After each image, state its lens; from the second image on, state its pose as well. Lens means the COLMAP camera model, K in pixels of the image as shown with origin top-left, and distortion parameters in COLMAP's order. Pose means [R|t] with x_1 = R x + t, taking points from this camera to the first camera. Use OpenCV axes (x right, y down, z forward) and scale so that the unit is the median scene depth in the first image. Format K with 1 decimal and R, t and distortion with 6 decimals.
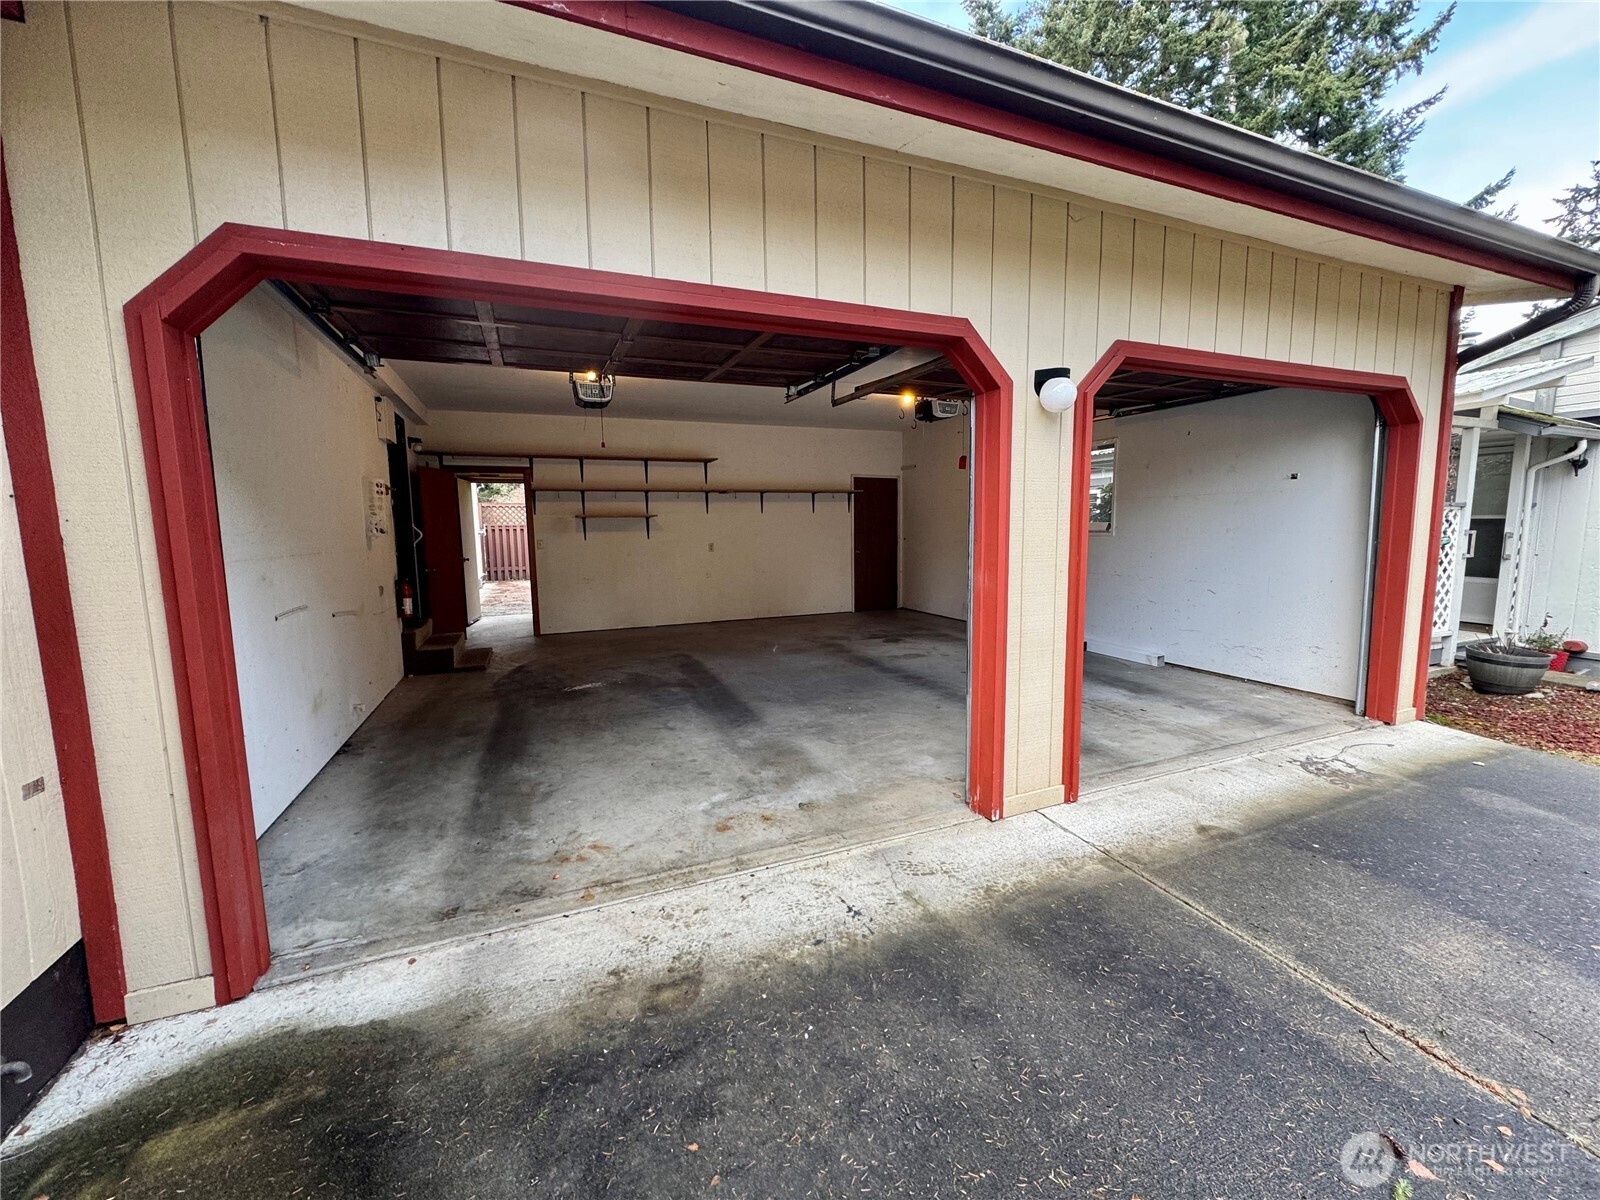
lens RADIAL K [[639.1, 0, 802.6], [0, 639.1, 597.8], [0, 0, 1]] dist [-0.002485, 0.000545]
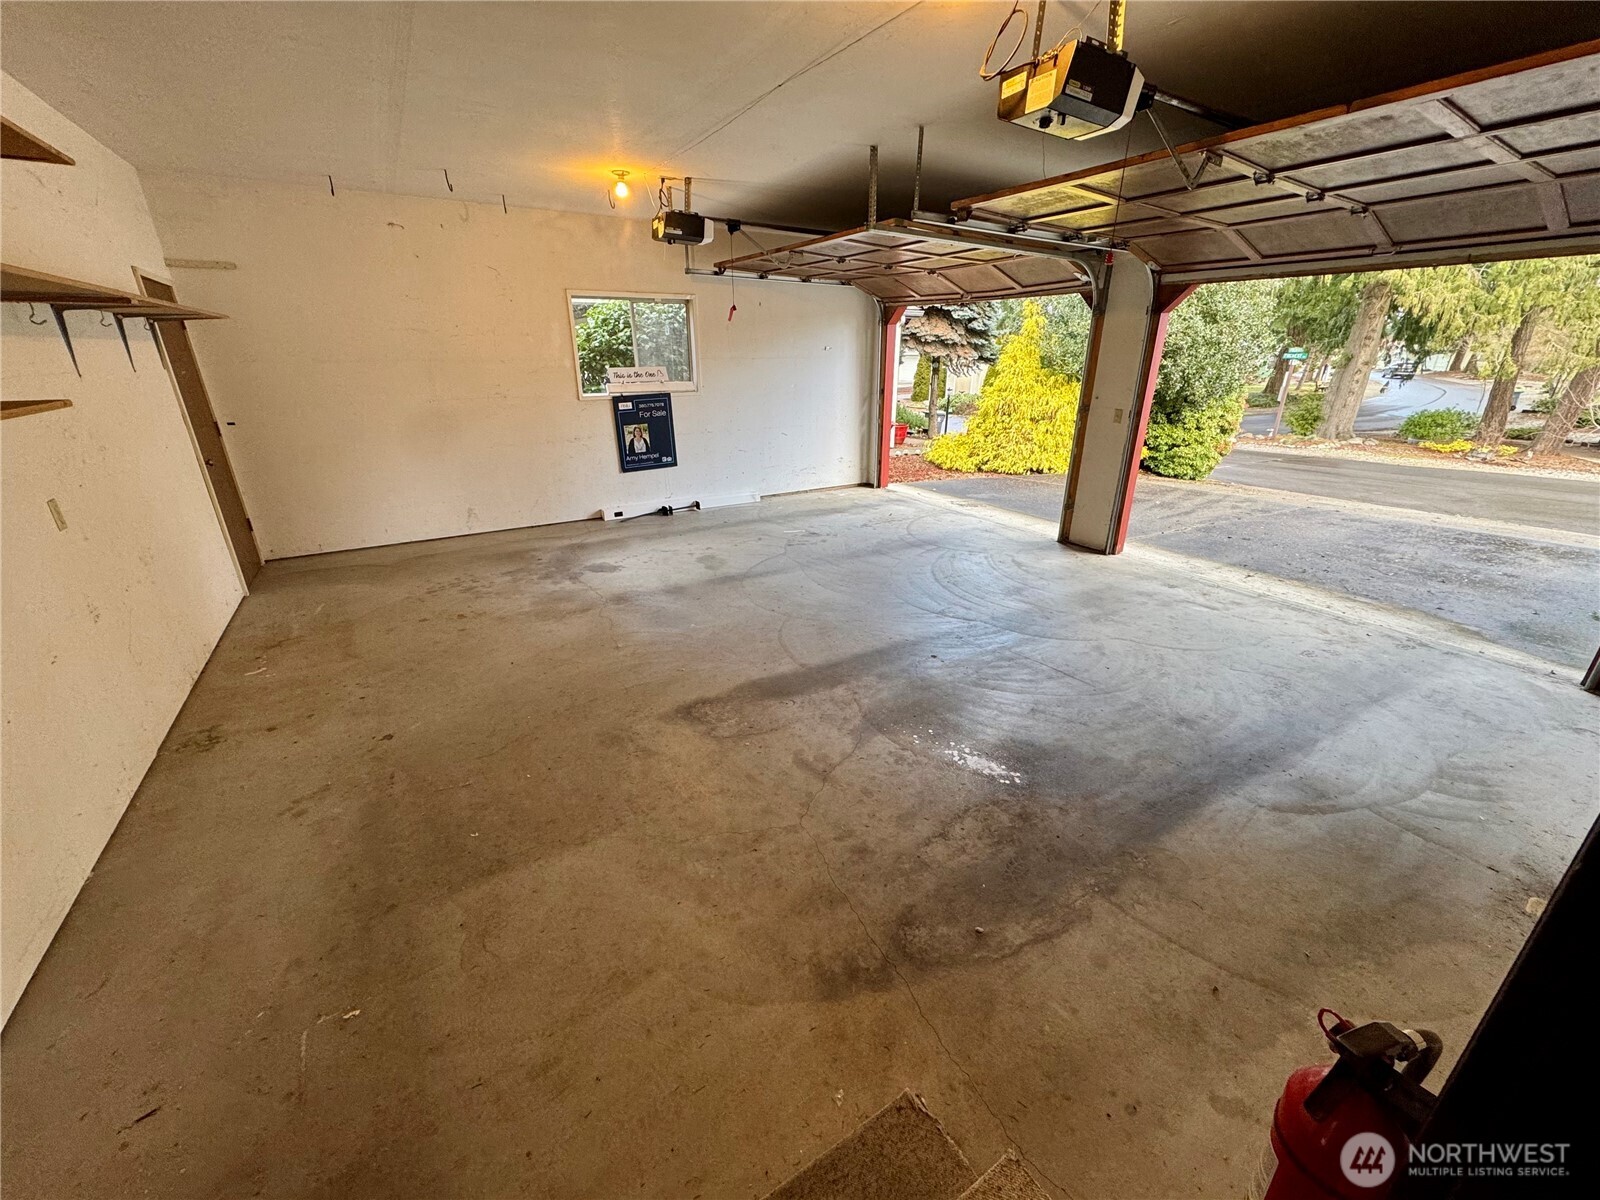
lens RADIAL K [[639.1, 0, 802.6], [0, 639.1, 600.7], [0, 0, 1]] dist [-0.002485, 0.000545]
pose [[-0.168084, -0.346184, 0.922987, -1.467892], [0.109010, 0.924038, 0.366430, -0.347302], [-0.979727, 0.162206, -0.117578, 2.366377]]
